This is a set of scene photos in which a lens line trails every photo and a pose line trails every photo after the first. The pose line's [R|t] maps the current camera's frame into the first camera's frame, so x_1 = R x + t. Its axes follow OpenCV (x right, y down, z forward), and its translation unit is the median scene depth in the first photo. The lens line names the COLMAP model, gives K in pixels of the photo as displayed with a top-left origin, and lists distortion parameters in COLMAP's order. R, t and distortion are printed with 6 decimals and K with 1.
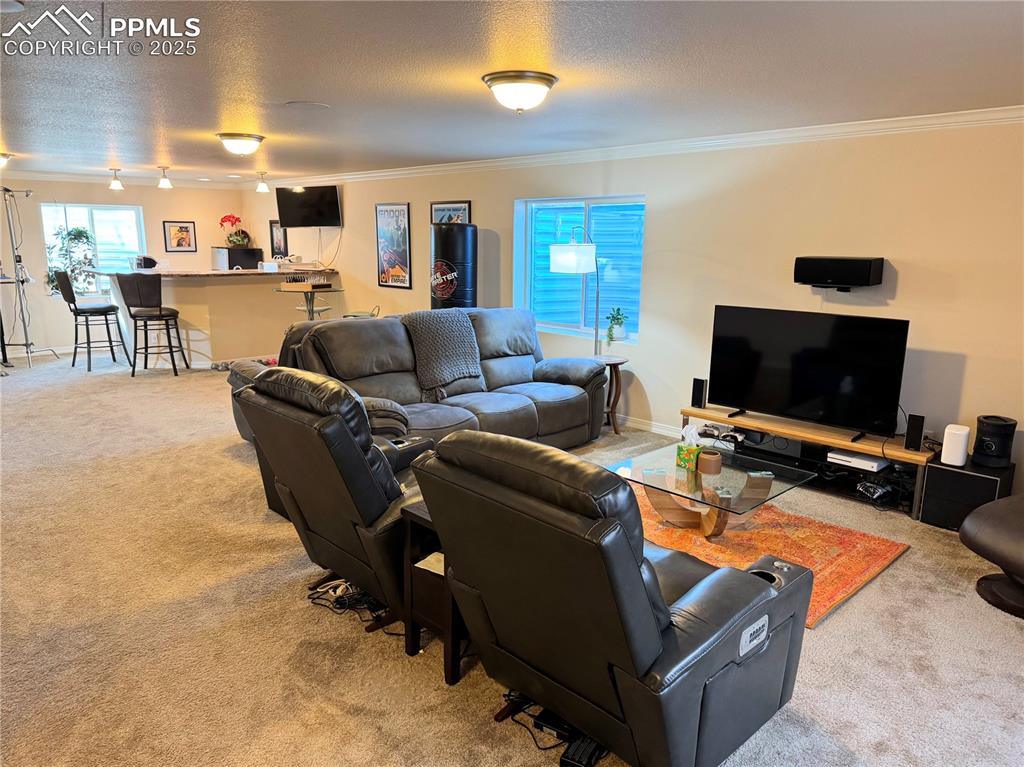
lens RADIAL K [[724.1, 0, 508.4], [0, 724.1, 386.8], [0, 0, 1]] dist [0.064463, -0.084420]
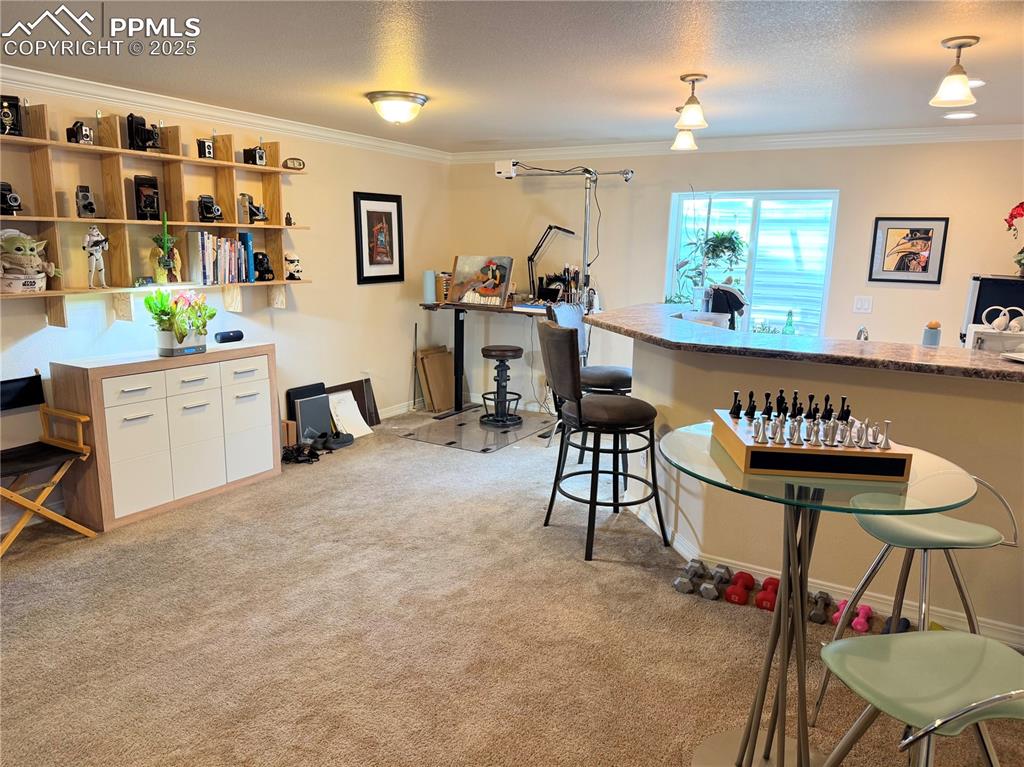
lens RADIAL K [[724.1, 0, 514.4], [0, 724.1, 386.7], [0, 0, 1]] dist [0.064463, -0.084420]
pose [[0.283668, 0.187268, -0.940459, -0.103227], [-0.214278, 0.968325, 0.128185, -0.218722], [0.934675, 0.165158, 0.314810, 1.089953]]
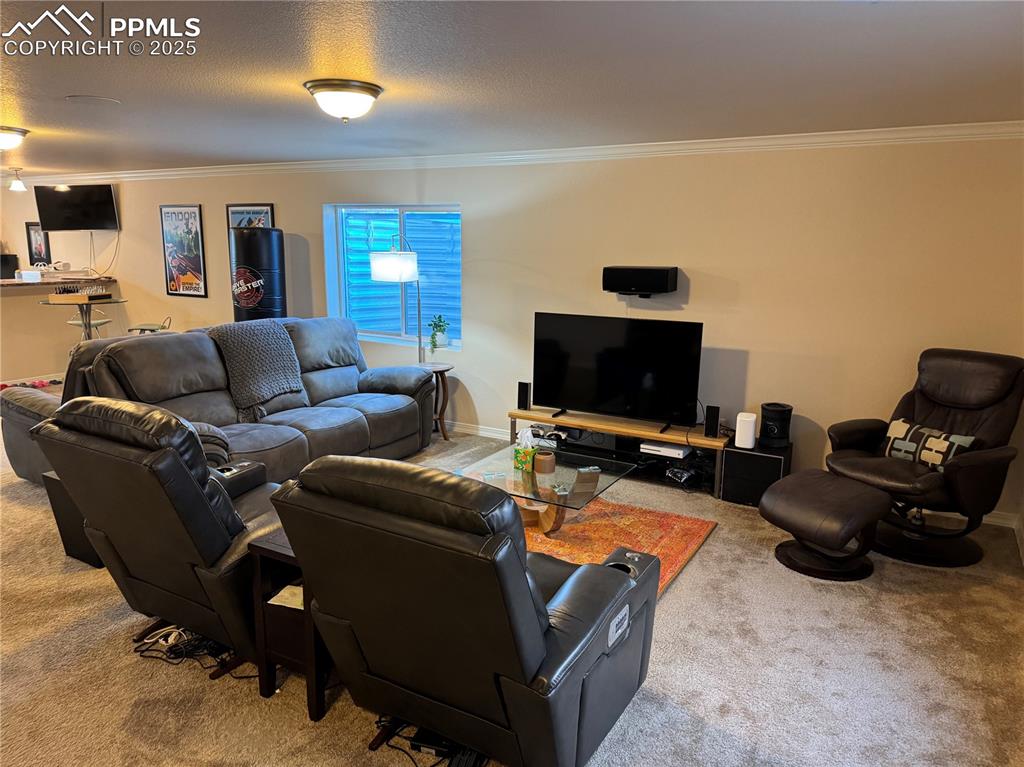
lens RADIAL K [[724.1, 0, 519.1], [0, 724.1, 387.6], [0, 0, 1]] dist [0.064463, -0.084420]
pose [[0.961104, -0.051661, 0.271312, -0.021326], [0.052792, 0.998601, 0.003132, -0.005692], [-0.271094, 0.011313, 0.962486, 0.000739]]
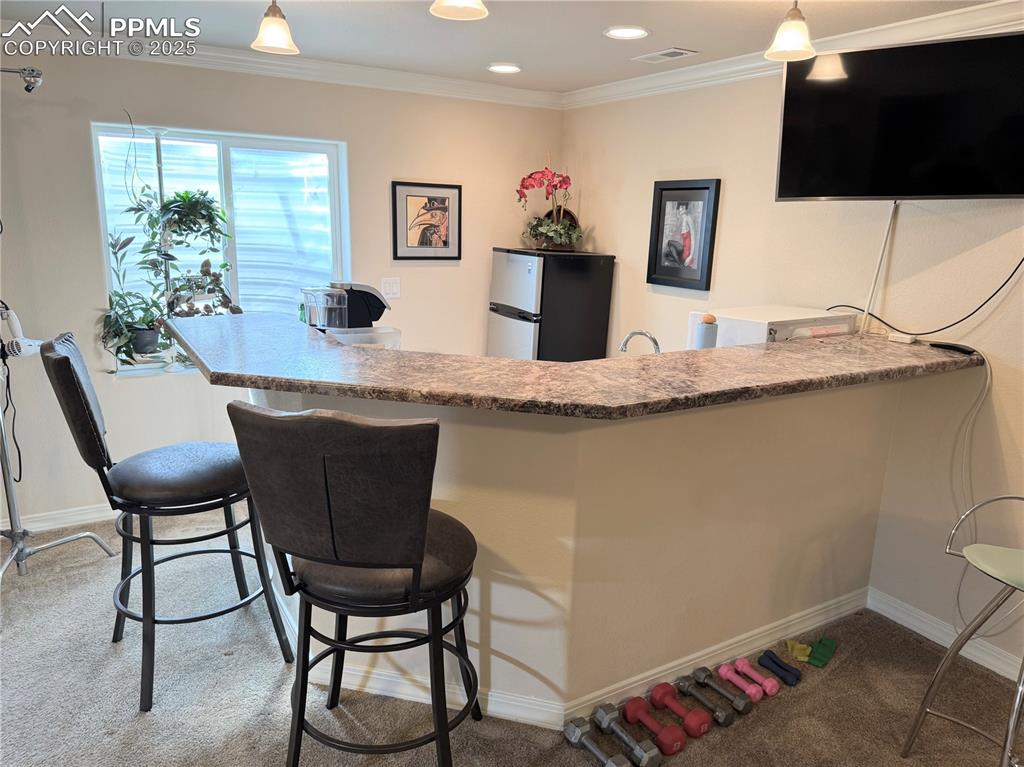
lens RADIAL K [[724.1, 0, 514.2], [0, 724.1, 383.5], [0, 0, 1]] dist [0.064463, -0.084420]
pose [[0.976542, 0.067618, -0.204435, -0.540890], [-0.064502, 0.997678, 0.021877, -0.220224], [0.205439, -0.008178, 0.978636, 1.059468]]
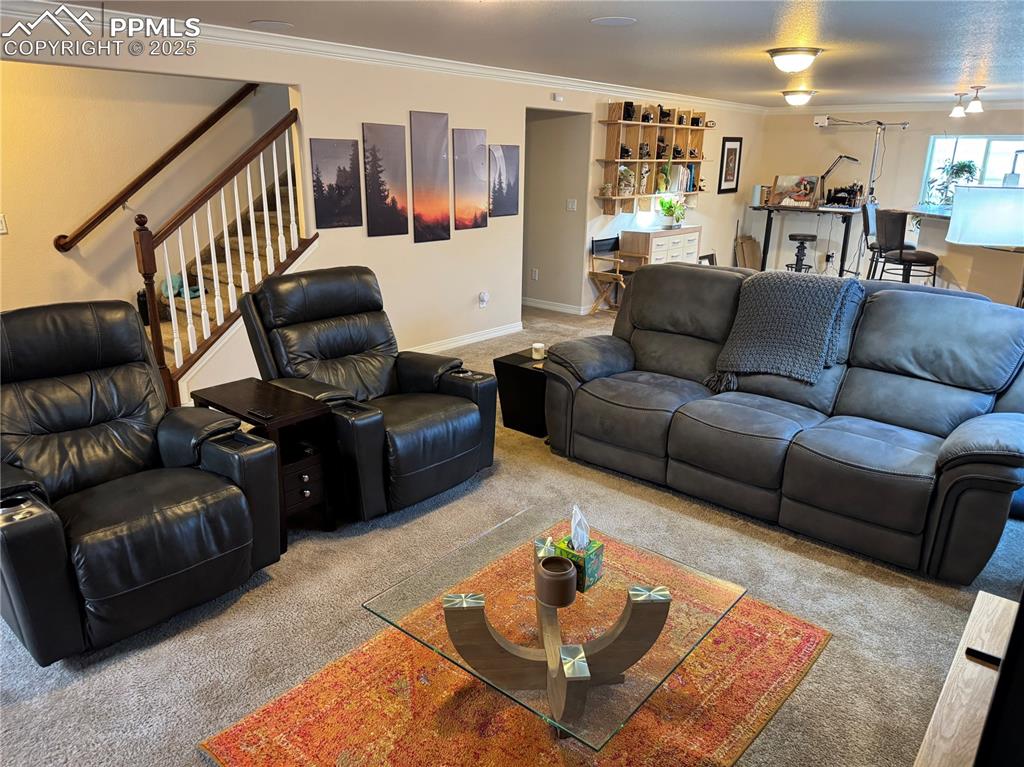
lens RADIAL K [[724.1, 0, 509.1], [0, 724.1, 387.8], [0, 0, 1]] dist [0.064463, -0.084420]
pose [[0.110543, 0.299439, -0.947690, 0.503715], [-0.219071, 0.937423, 0.270641, -0.116133], [0.969427, 0.177694, 0.169224, 0.535518]]
